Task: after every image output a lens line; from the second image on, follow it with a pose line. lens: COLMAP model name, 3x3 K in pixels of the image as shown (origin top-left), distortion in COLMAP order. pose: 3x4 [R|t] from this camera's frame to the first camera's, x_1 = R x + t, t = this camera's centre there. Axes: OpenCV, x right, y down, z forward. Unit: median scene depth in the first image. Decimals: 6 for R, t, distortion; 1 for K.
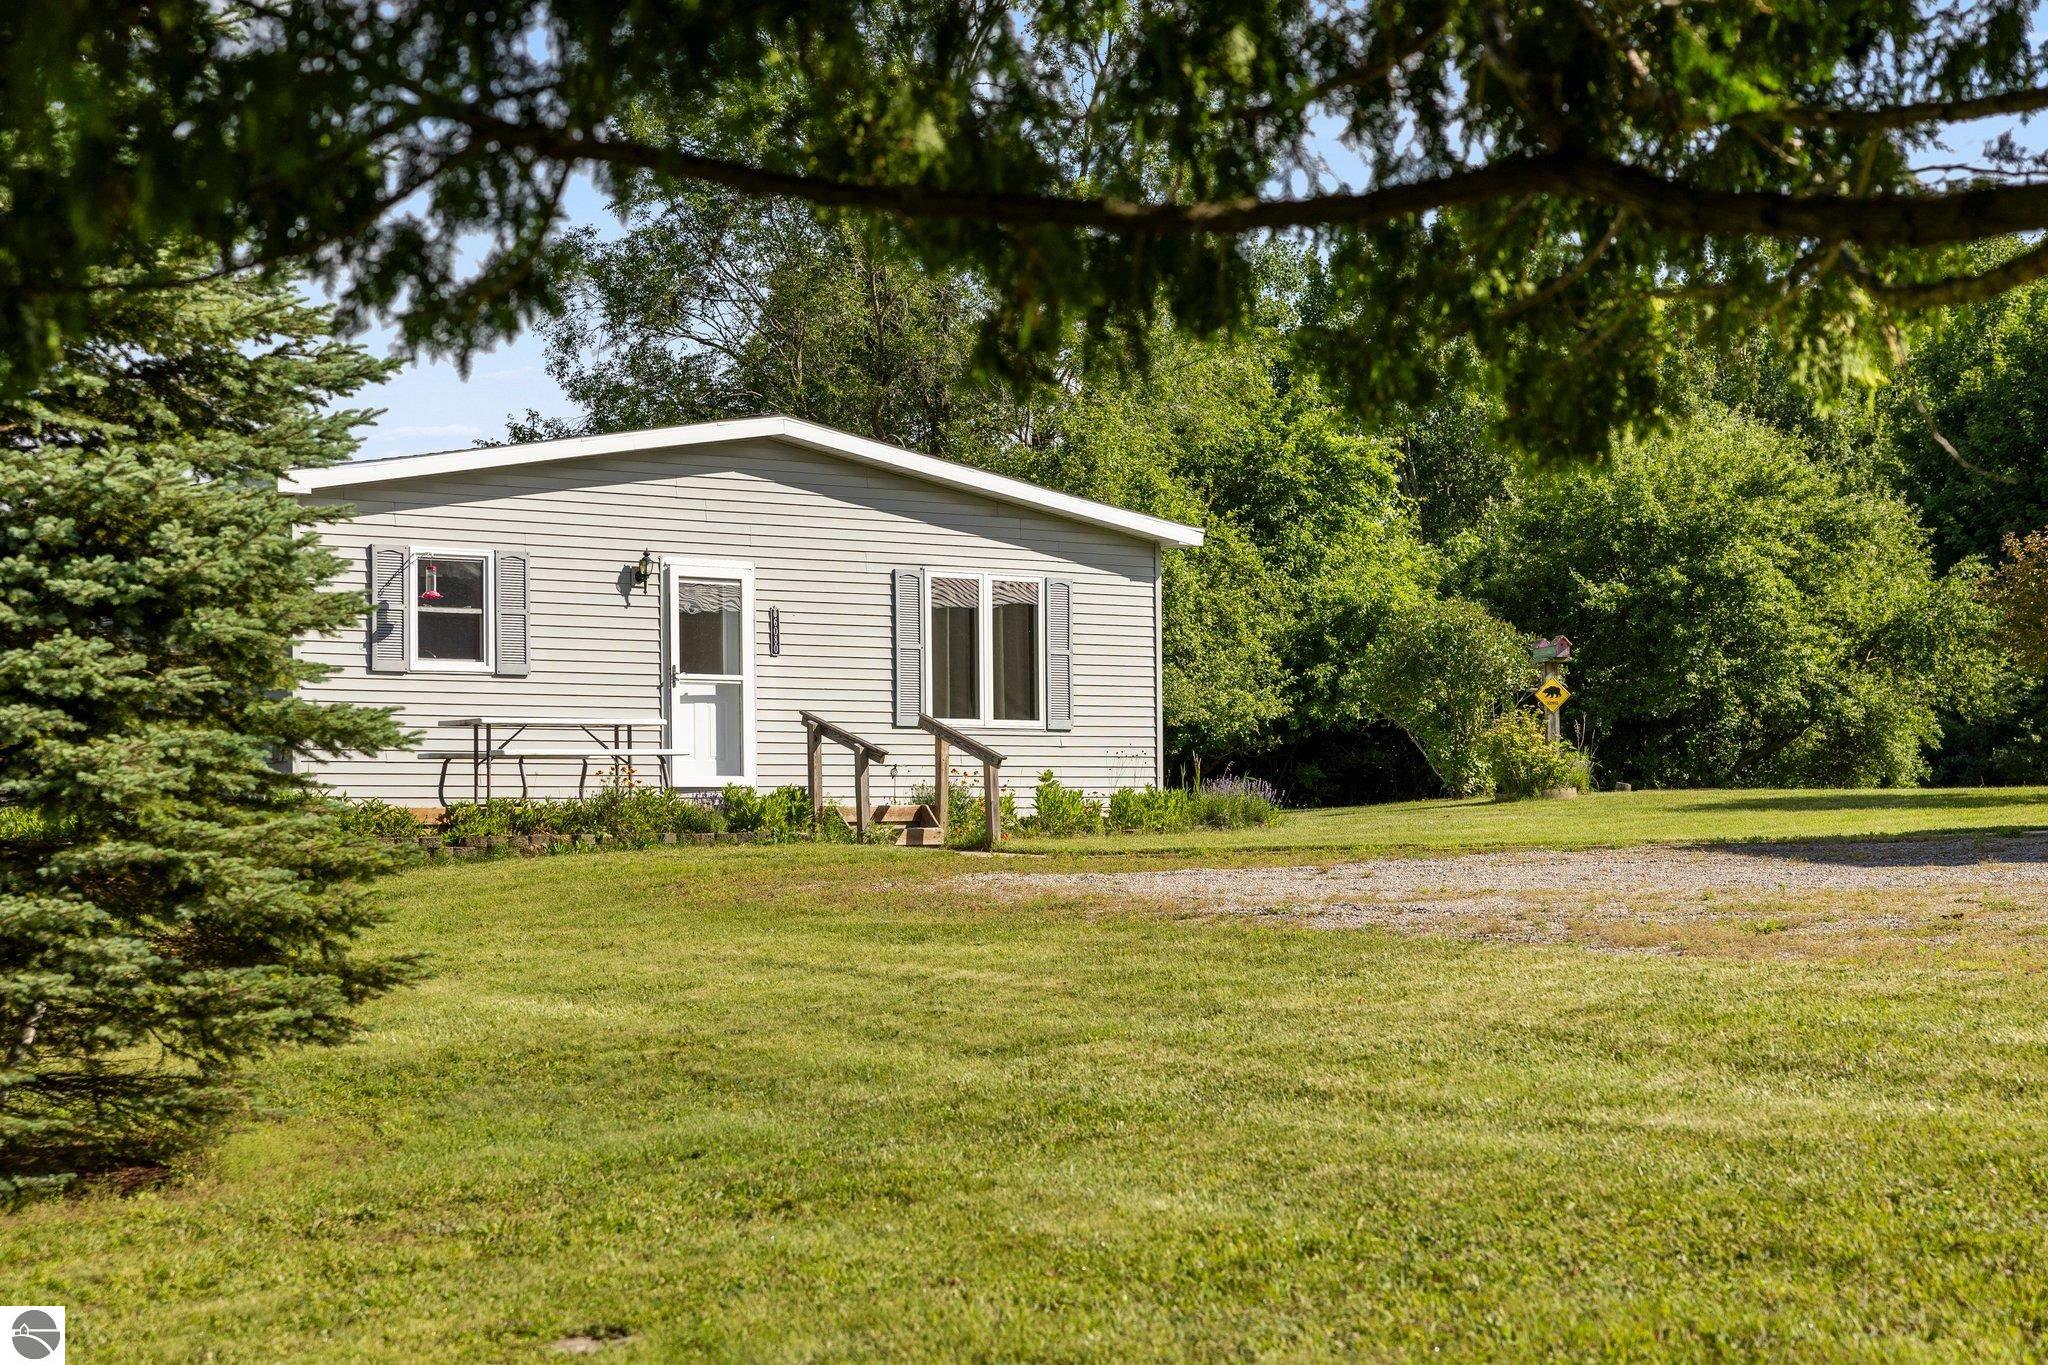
lens RADIAL K [[3625.3, 0, 1024.0], [0, 3625.3, 682.5], [0, 0, 1]] dist [0.009207, 0.135909]
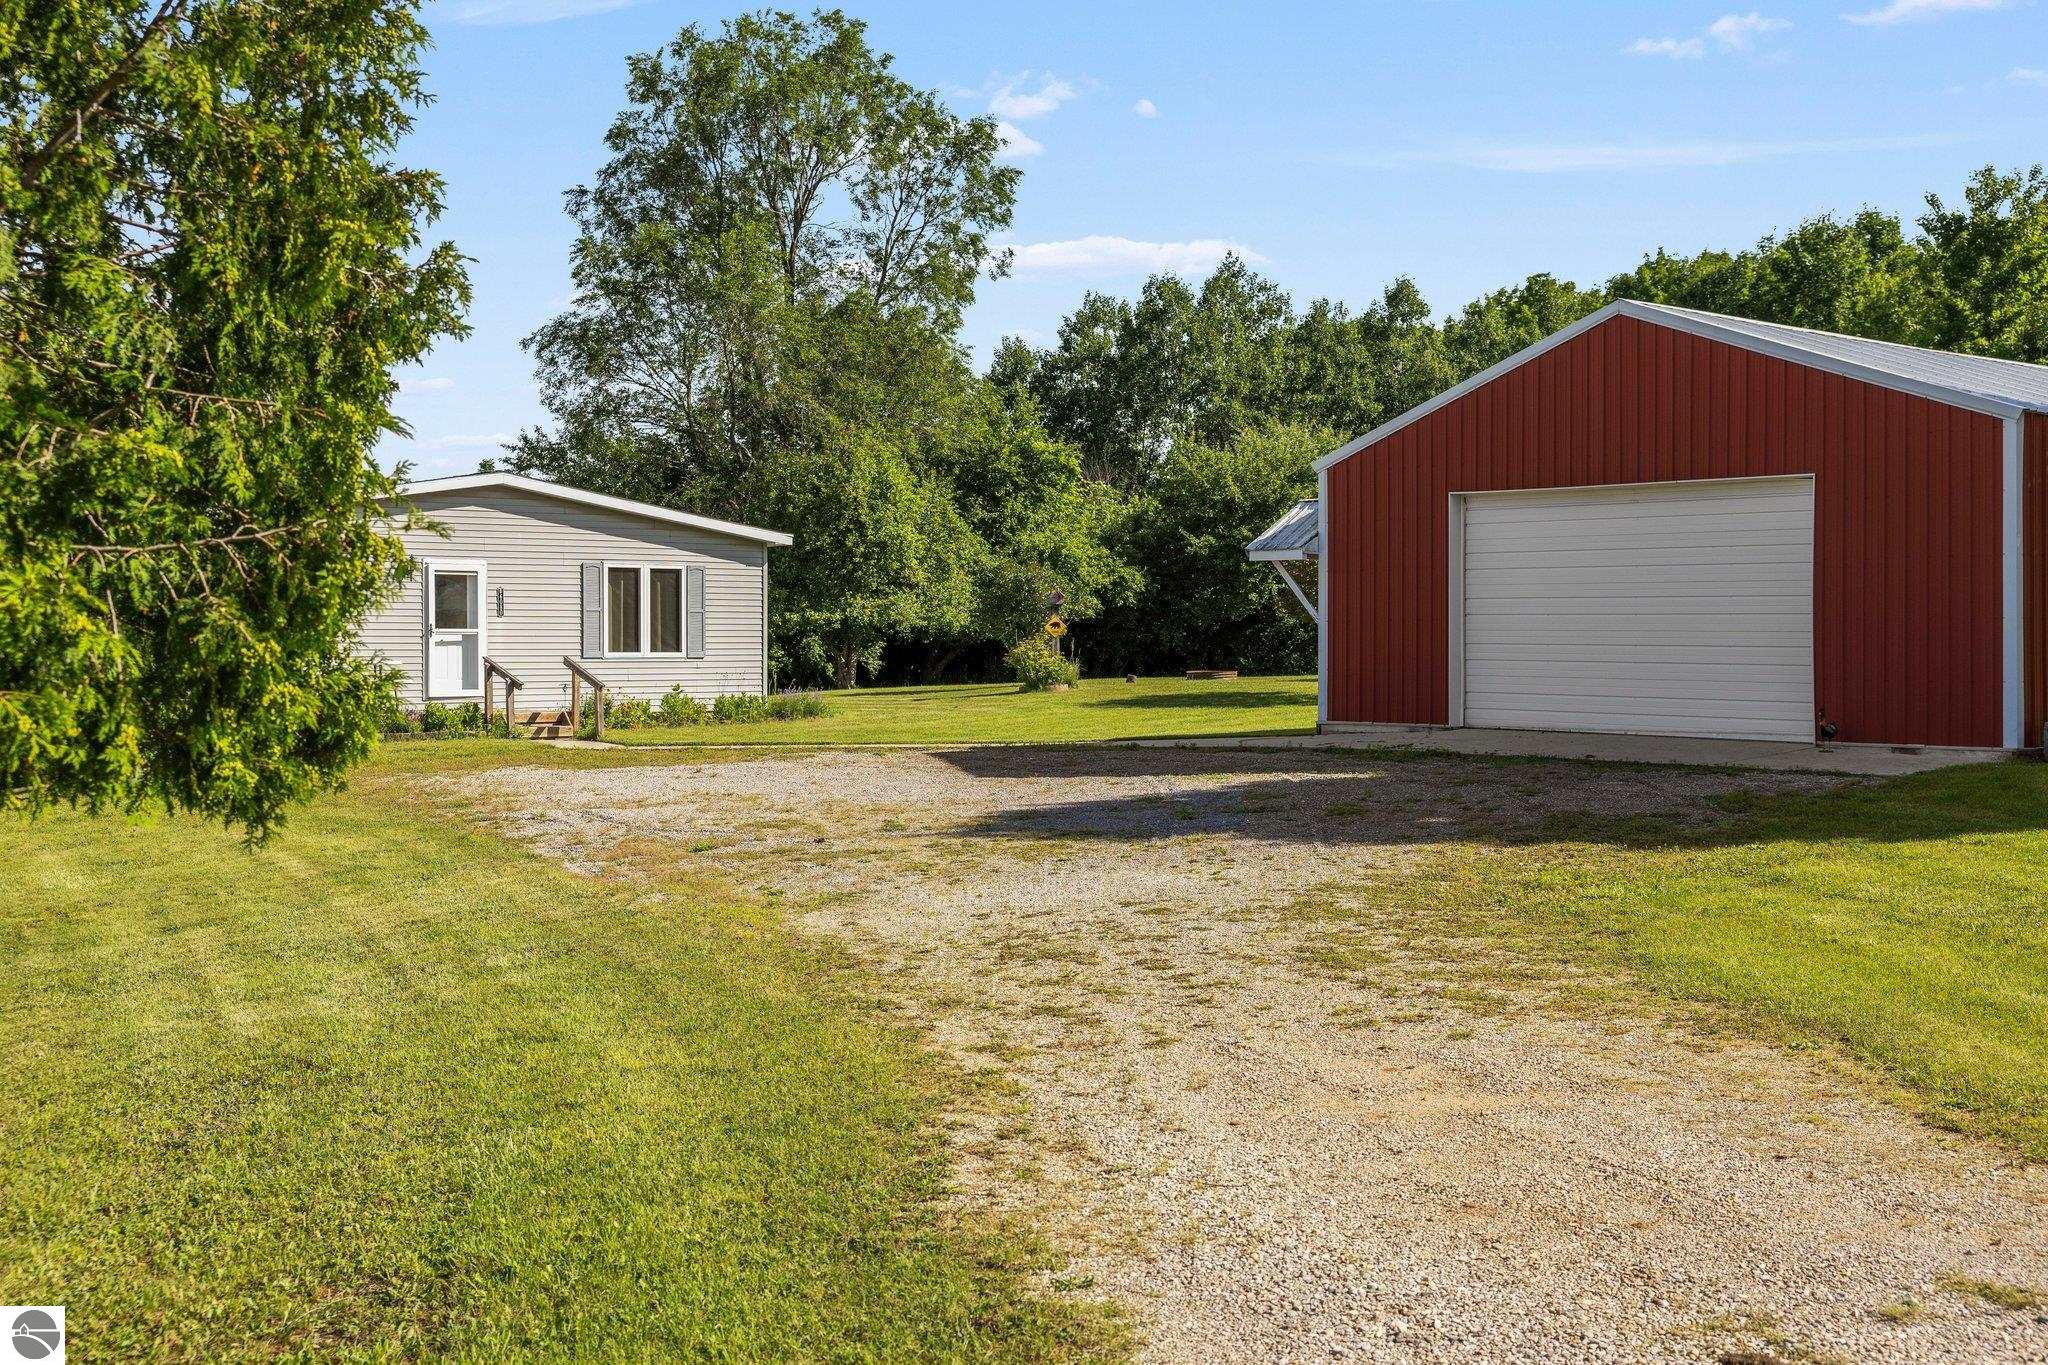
lens RADIAL K [[2321.1, 0, 1024.0], [0, 2321.1, 682.5], [0, 0, 1]] dist [0.004042, 0.002698]
pose [[0.999838, 0.005861, -0.017004, 0.100204], [-0.004908, 0.998446, 0.055517, -0.019835], [0.017303, -0.055425, 0.998313, -0.031139]]
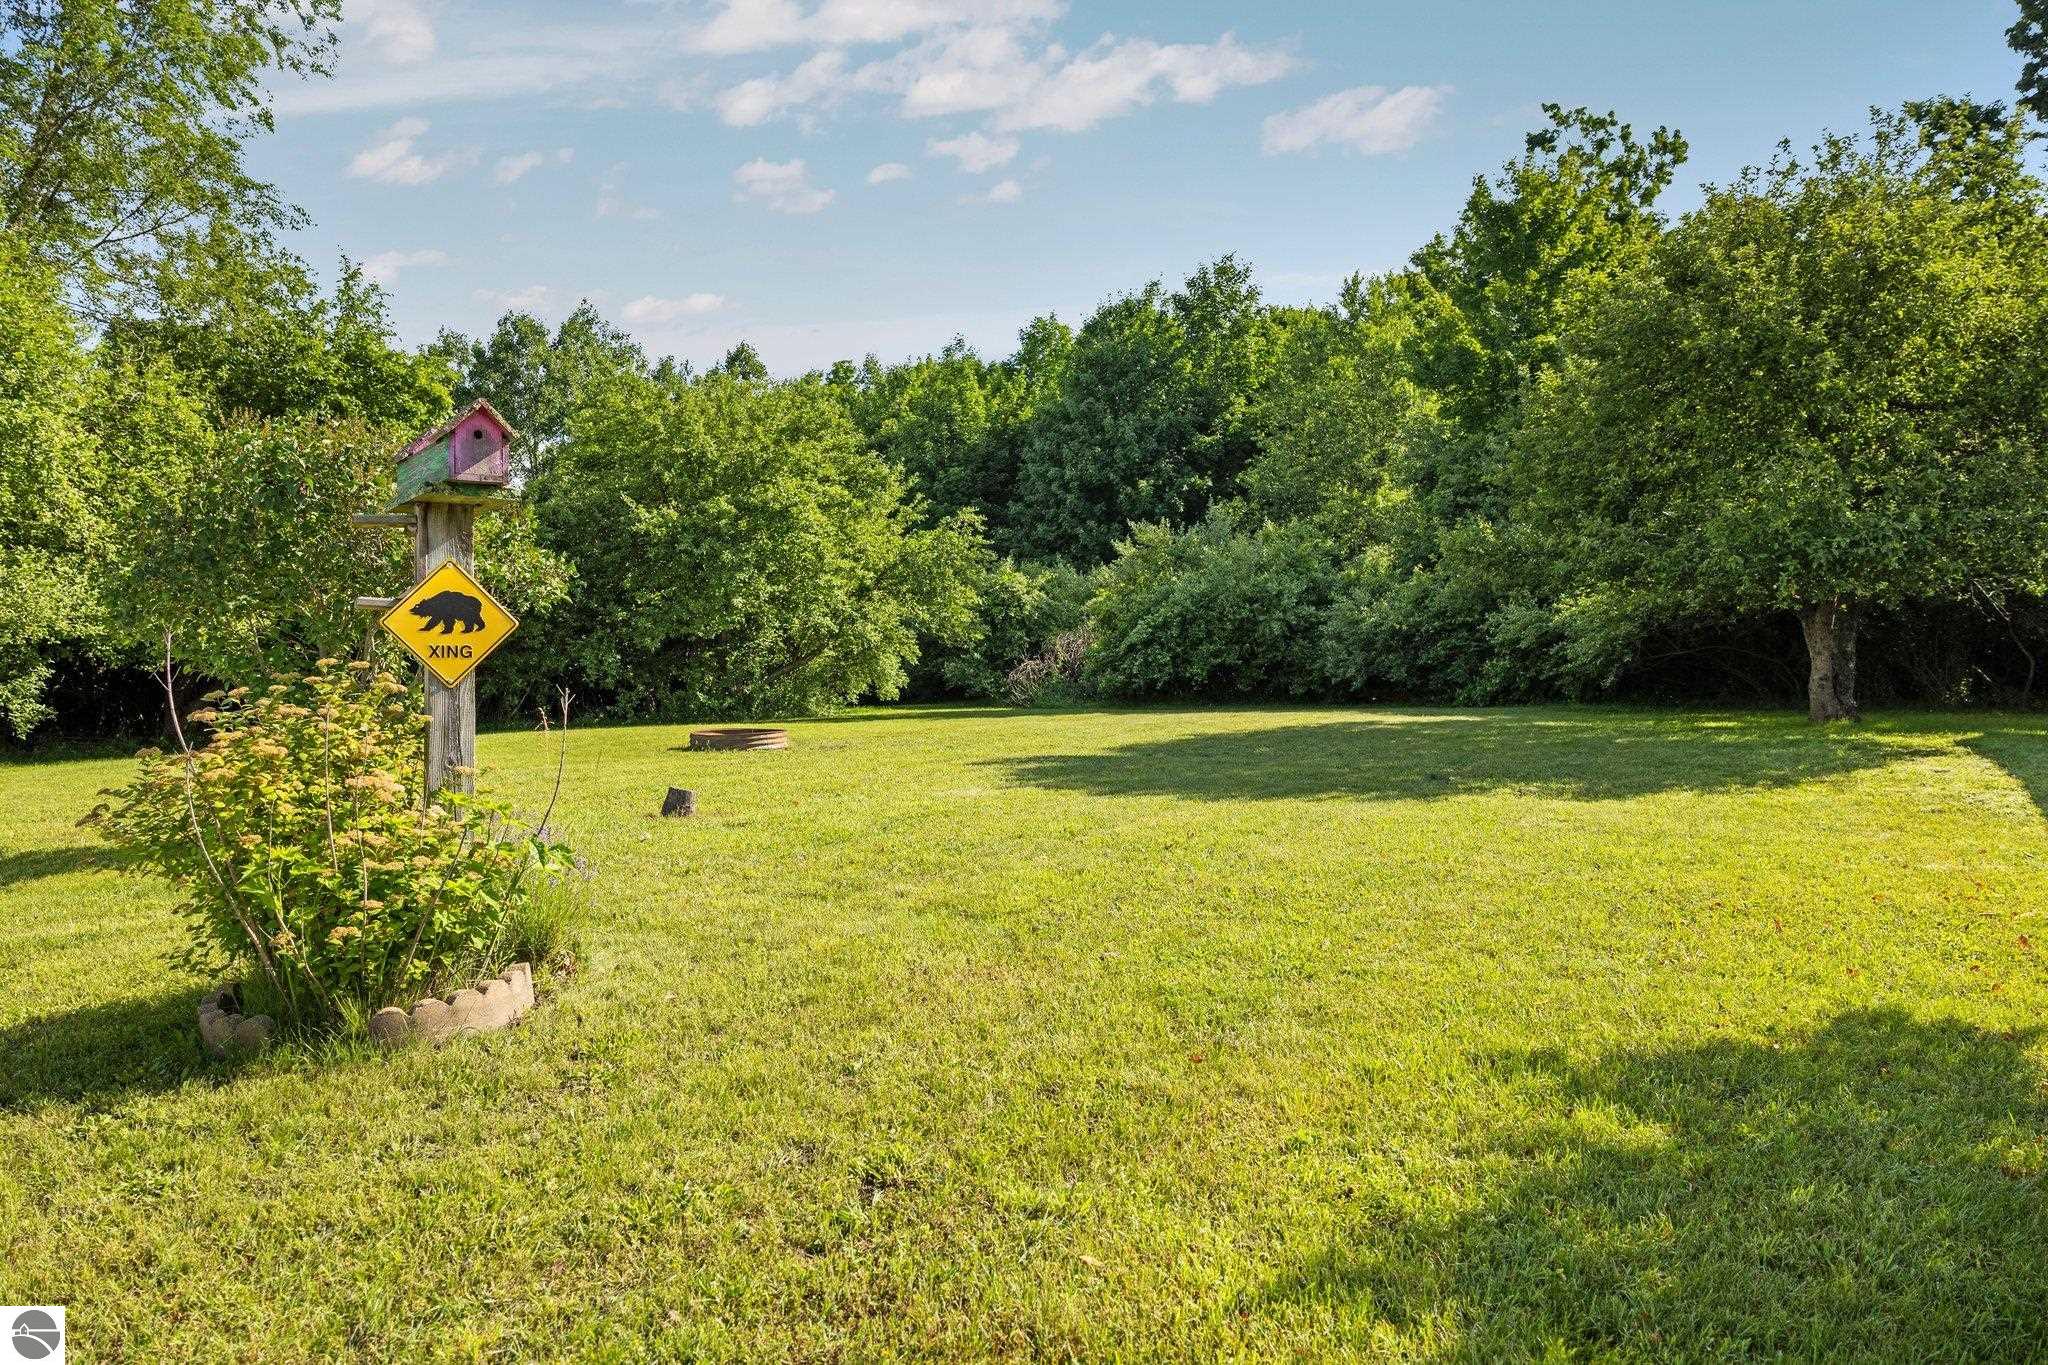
lens RADIAL K [[1385.3, 0, 1024.0], [0, 1385.3, 682.5], [0, 0, 1]] dist [0.006281, 0.000084]
pose [[0.913612, 0.007485, 0.406519, 0.095692], [-0.028541, 0.998545, 0.045757, 0.001299], [-0.405585, -0.053407, 0.912496, 0.592900]]
